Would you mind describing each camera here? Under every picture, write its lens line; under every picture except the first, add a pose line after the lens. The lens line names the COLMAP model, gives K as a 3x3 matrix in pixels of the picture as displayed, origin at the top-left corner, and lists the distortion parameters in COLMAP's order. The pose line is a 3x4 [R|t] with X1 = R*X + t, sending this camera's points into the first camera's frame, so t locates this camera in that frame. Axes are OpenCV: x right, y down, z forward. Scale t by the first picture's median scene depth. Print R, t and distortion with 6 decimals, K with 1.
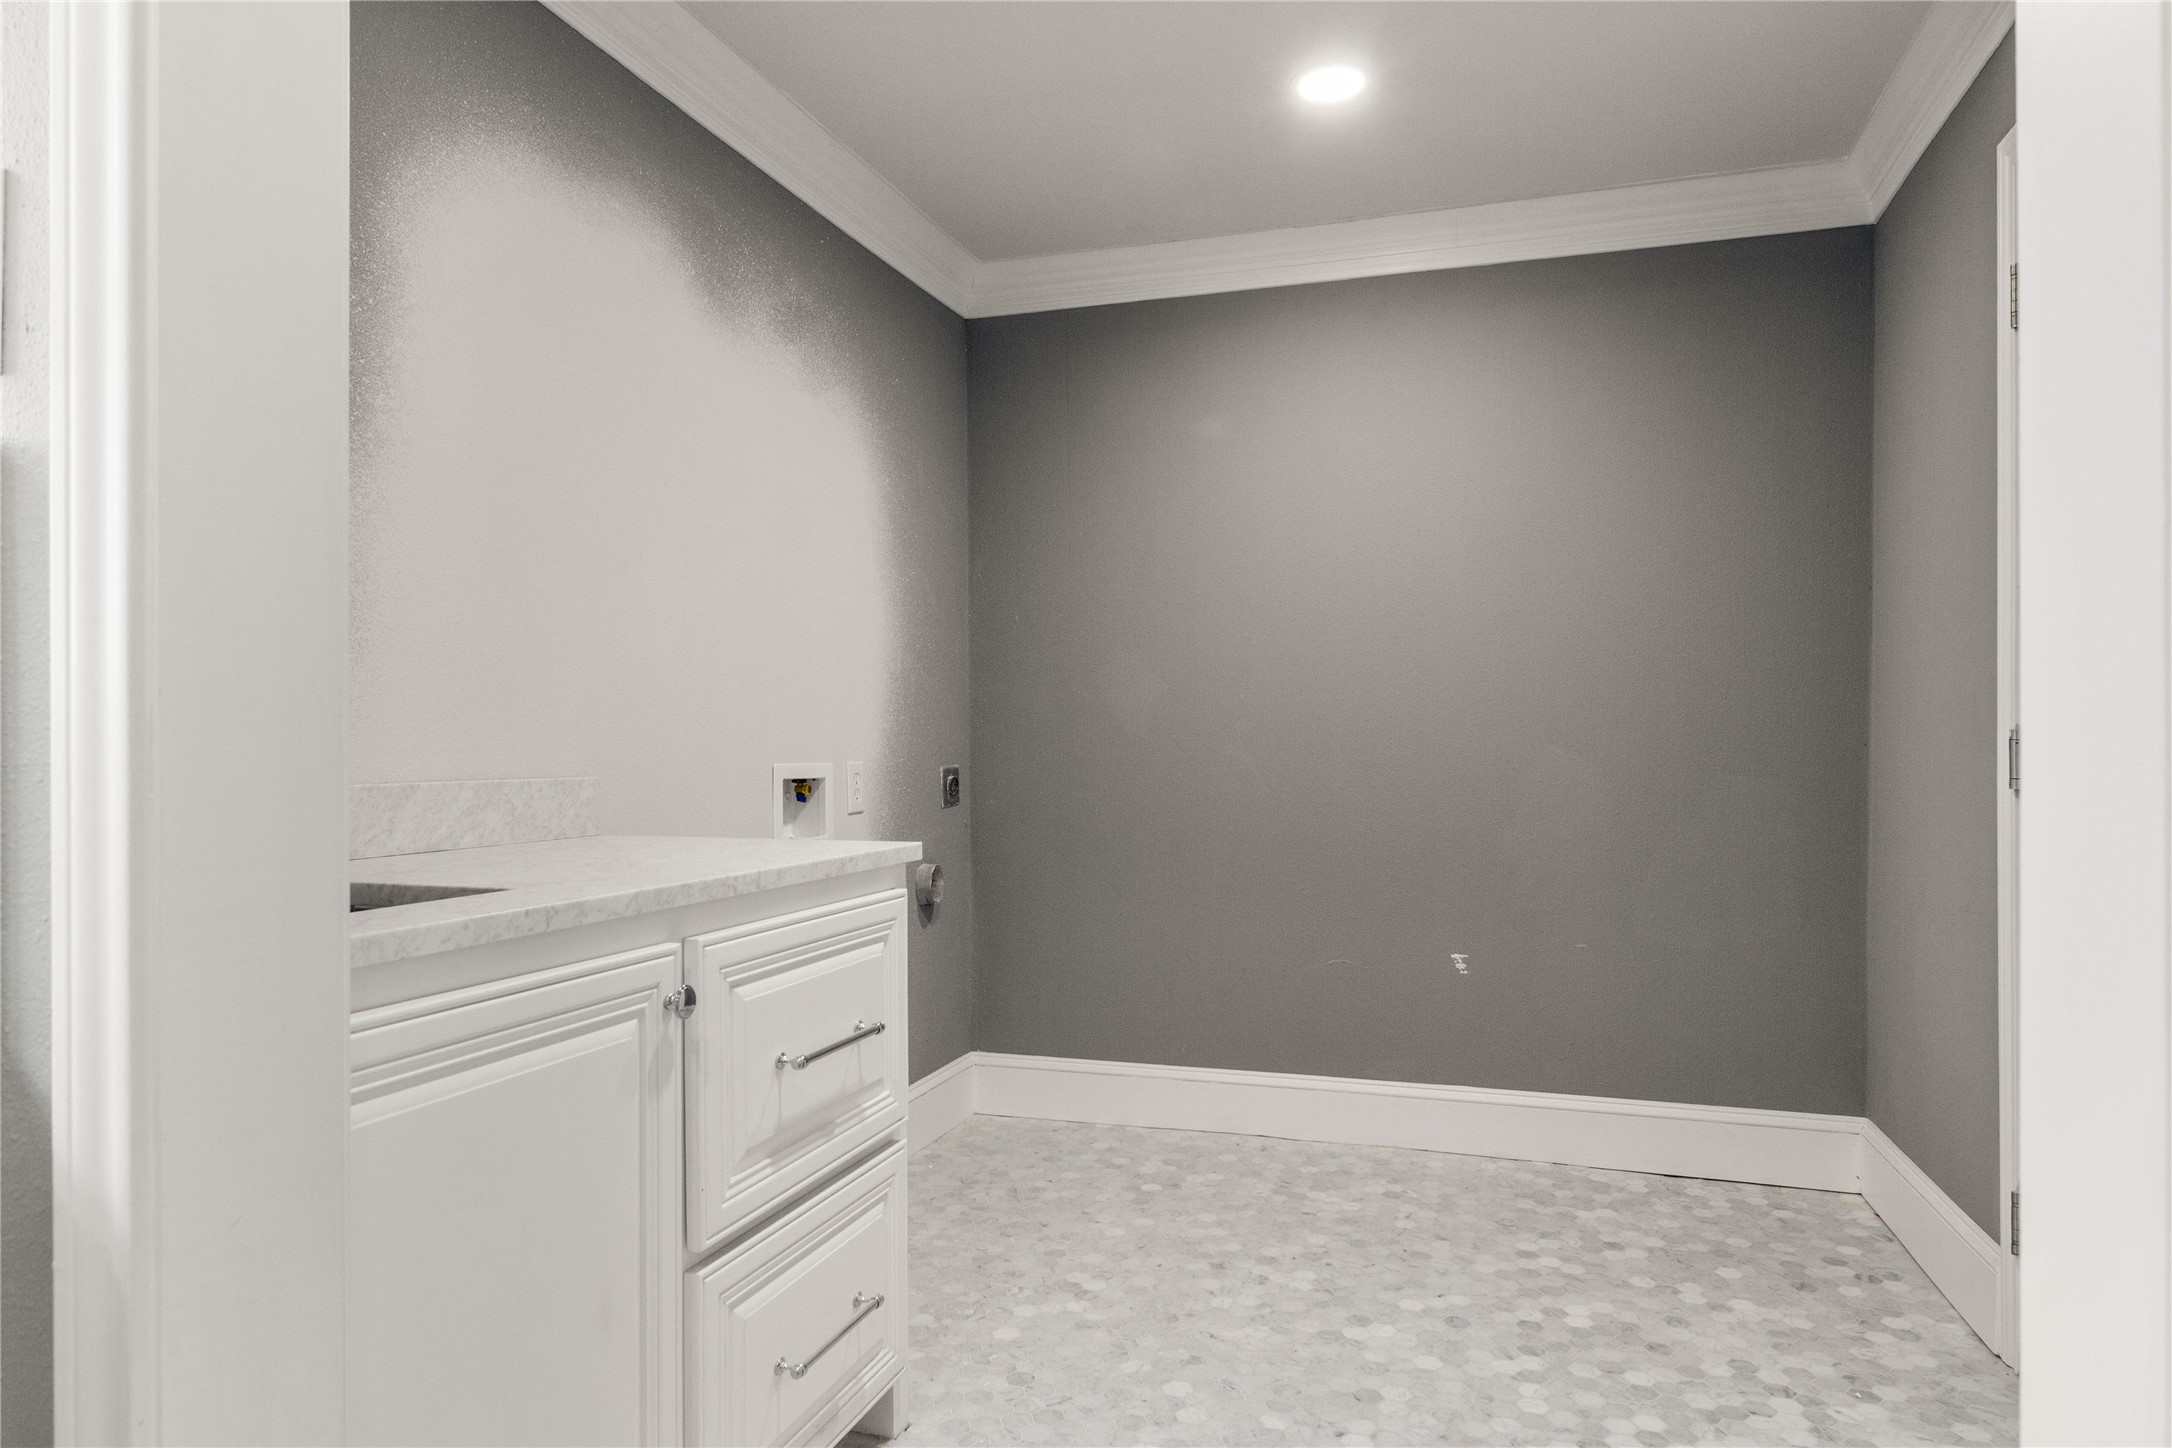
lens RADIAL K [[1282.7, 0, 1093.1], [0, 1282.7, 740.0], [0, 0, 1]] dist [-0.003076, 0.000076]
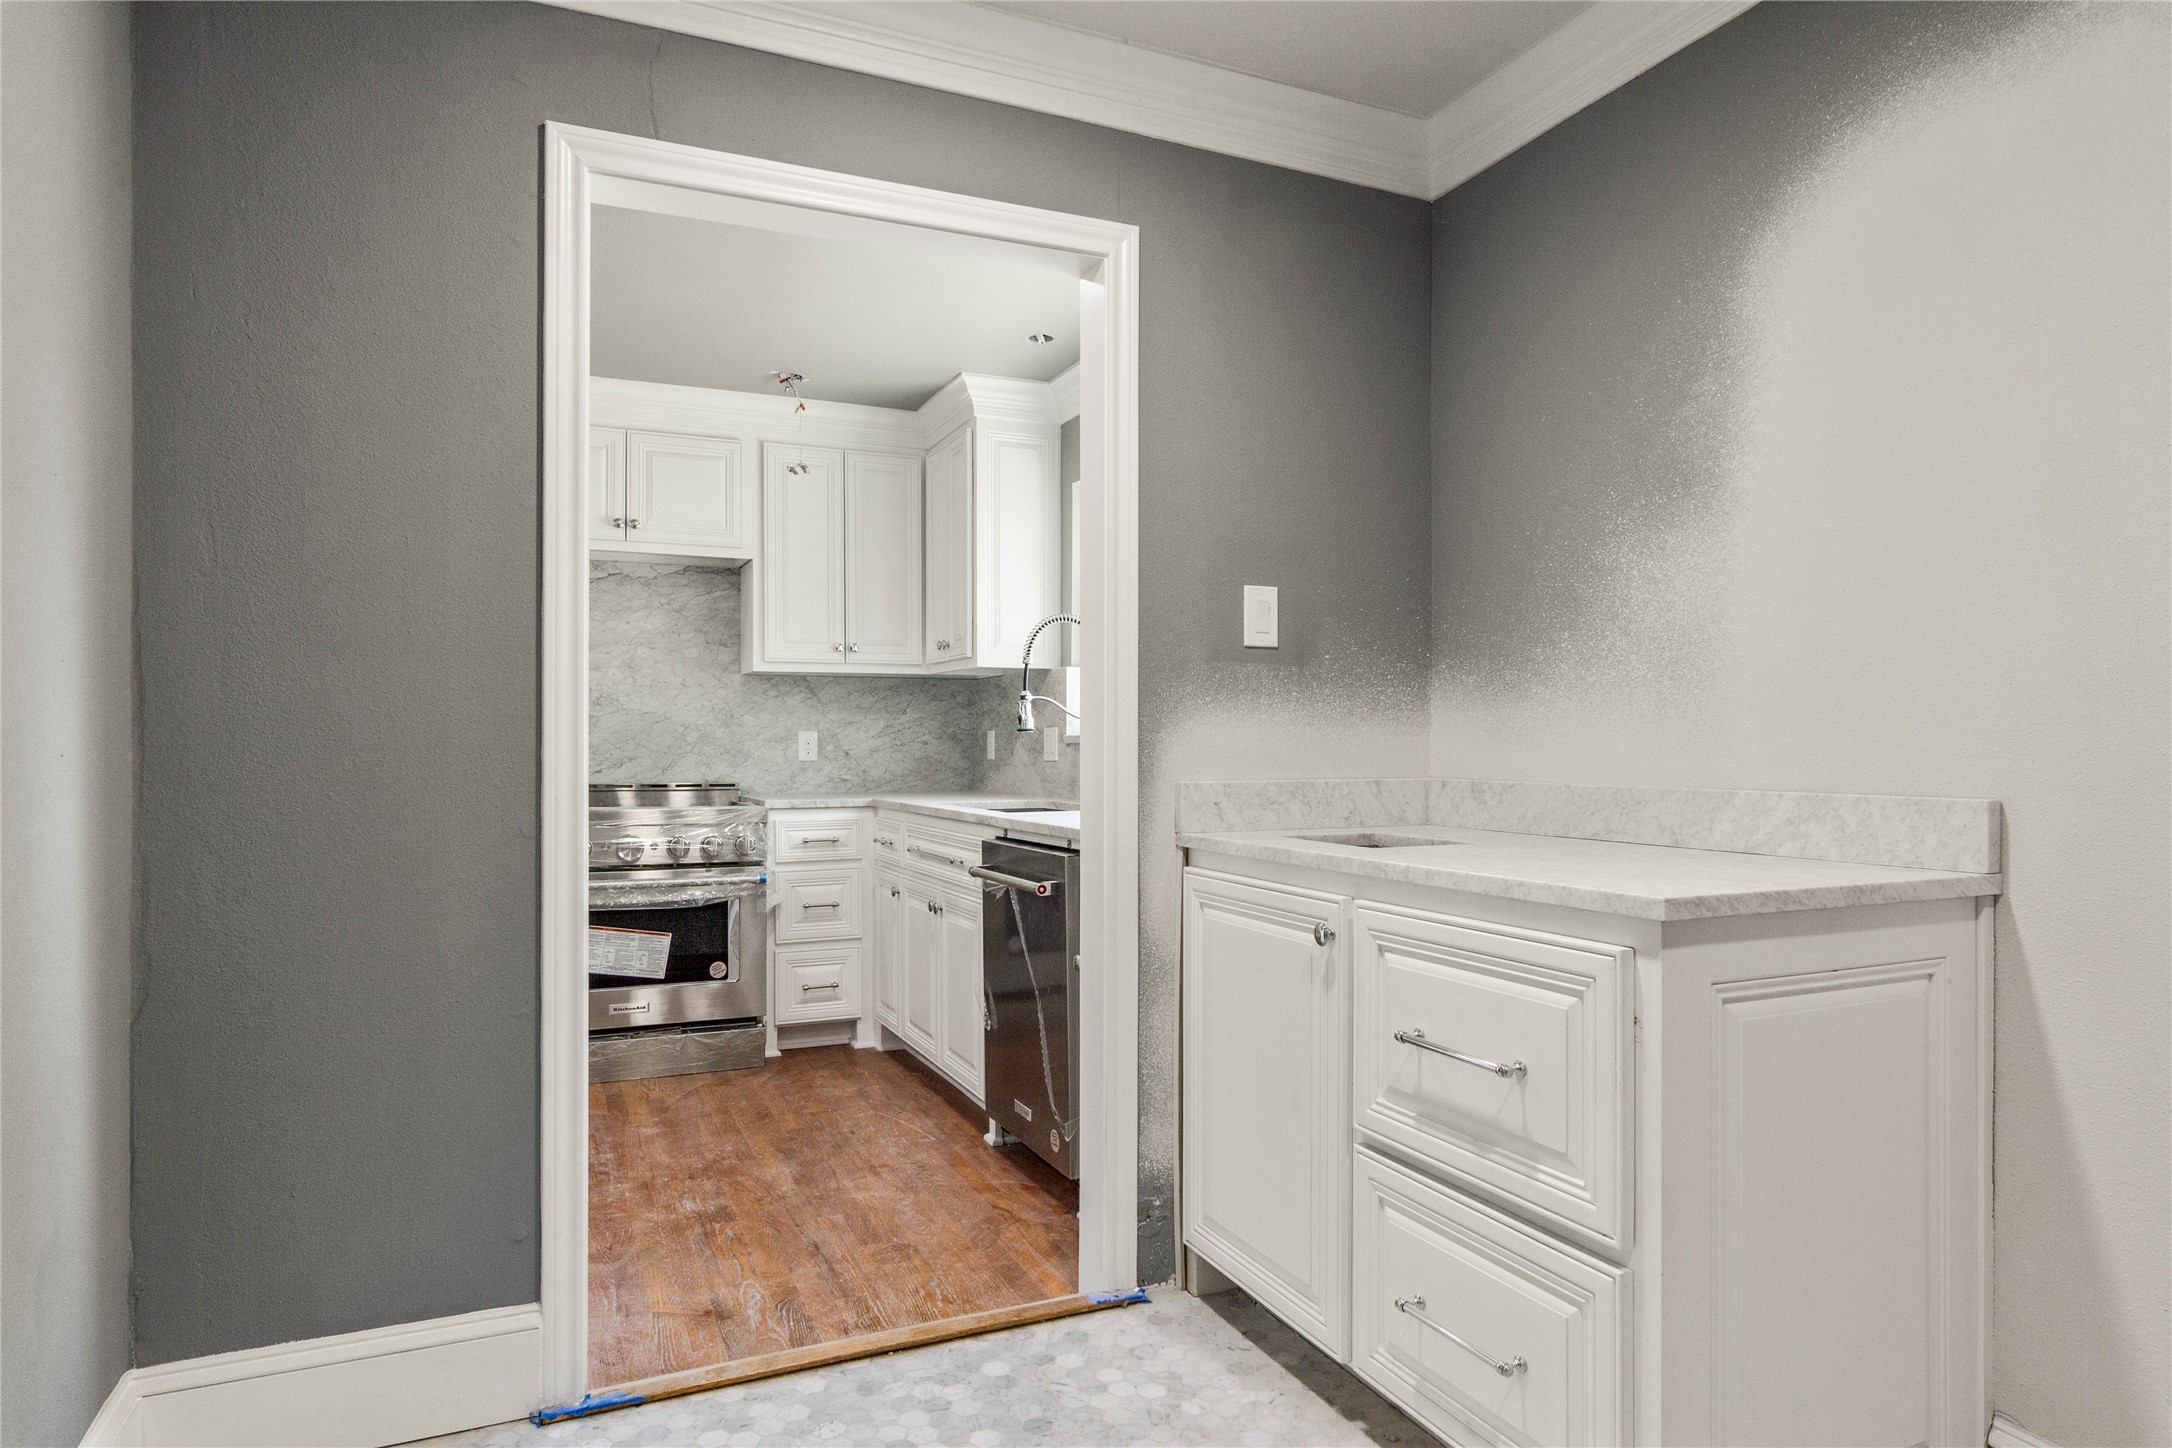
lens RADIAL K [[1282.7, 0, 1093.2], [0, 1282.7, 729.7], [0, 0, 1]] dist [-0.003076, 0.000076]
pose [[-0.750511, -0.005698, -0.660834, 0.668083], [0.006501, 0.999851, -0.016004, -0.005942], [0.660826, -0.016307, -0.750362, 1.520896]]
